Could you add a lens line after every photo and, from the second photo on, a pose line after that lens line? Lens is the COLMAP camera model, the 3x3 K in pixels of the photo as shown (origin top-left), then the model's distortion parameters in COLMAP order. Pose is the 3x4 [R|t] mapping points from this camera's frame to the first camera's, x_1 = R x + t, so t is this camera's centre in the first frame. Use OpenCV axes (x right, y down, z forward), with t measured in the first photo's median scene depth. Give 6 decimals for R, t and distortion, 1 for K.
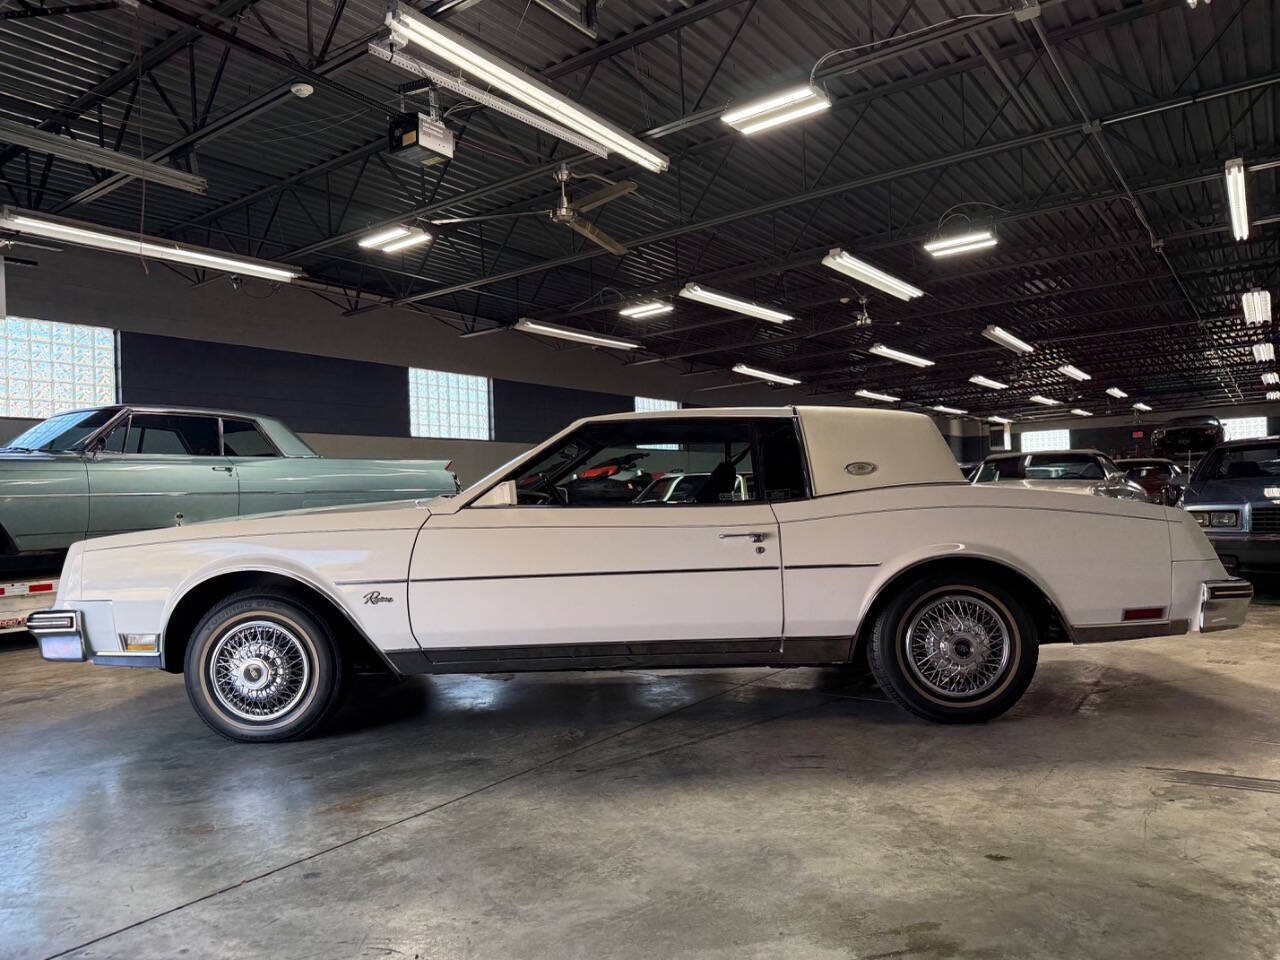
lens RADIAL K [[904.8, 0, 636.2], [0, 904.8, 484.0], [0, 0, 1]] dist [0.025578, -0.034428]
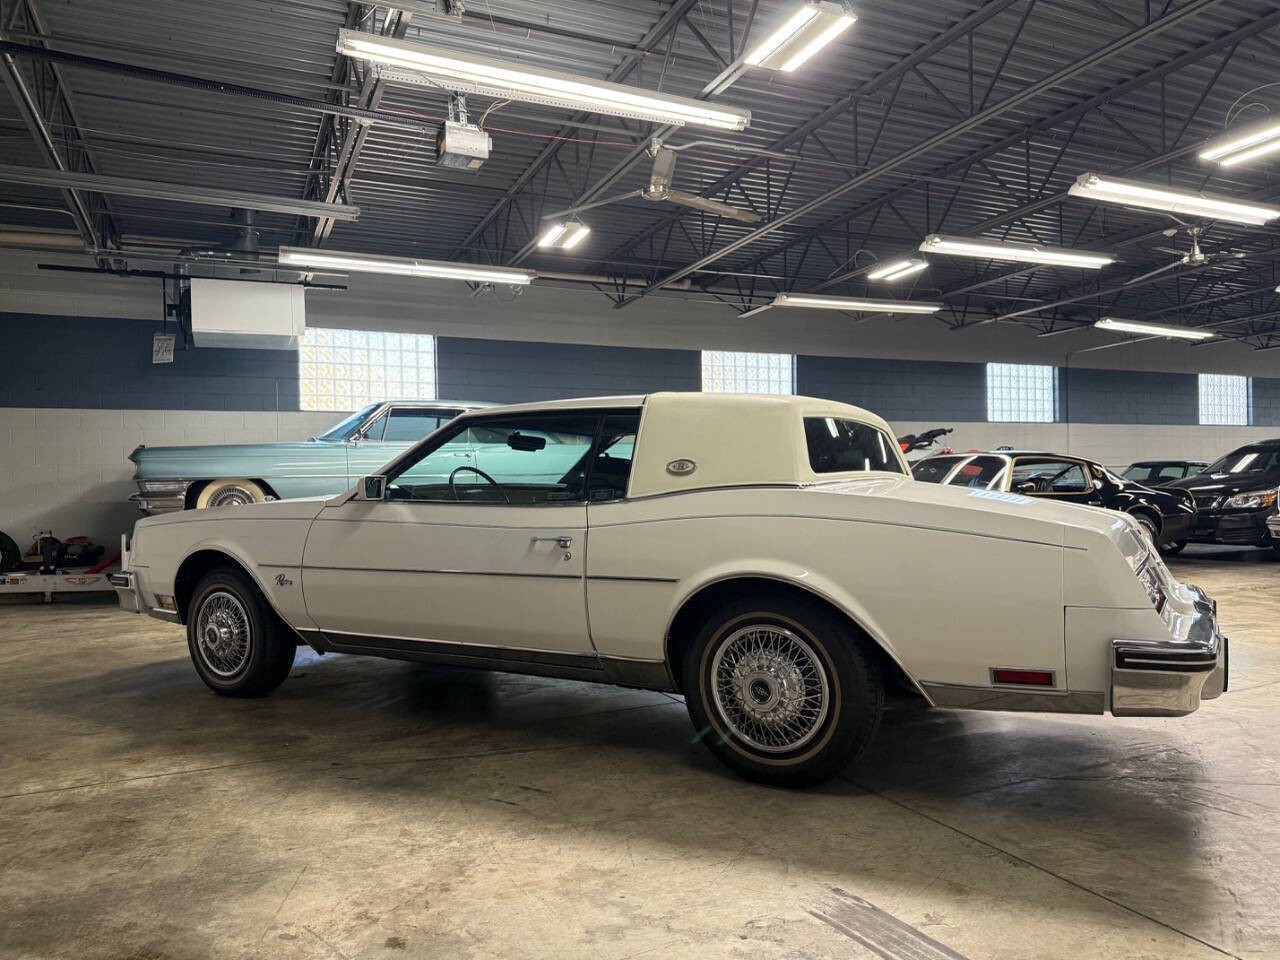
lens RADIAL K [[904.8, 0, 636.2], [0, 904.8, 484.0], [0, 0, 1]] dist [0.025578, -0.034428]
pose [[0.867630, 0.015456, -0.496970, 0.790542], [-0.000641, 0.999551, 0.029968, -0.032846], [0.497210, -0.025683, 0.867250, 0.305245]]
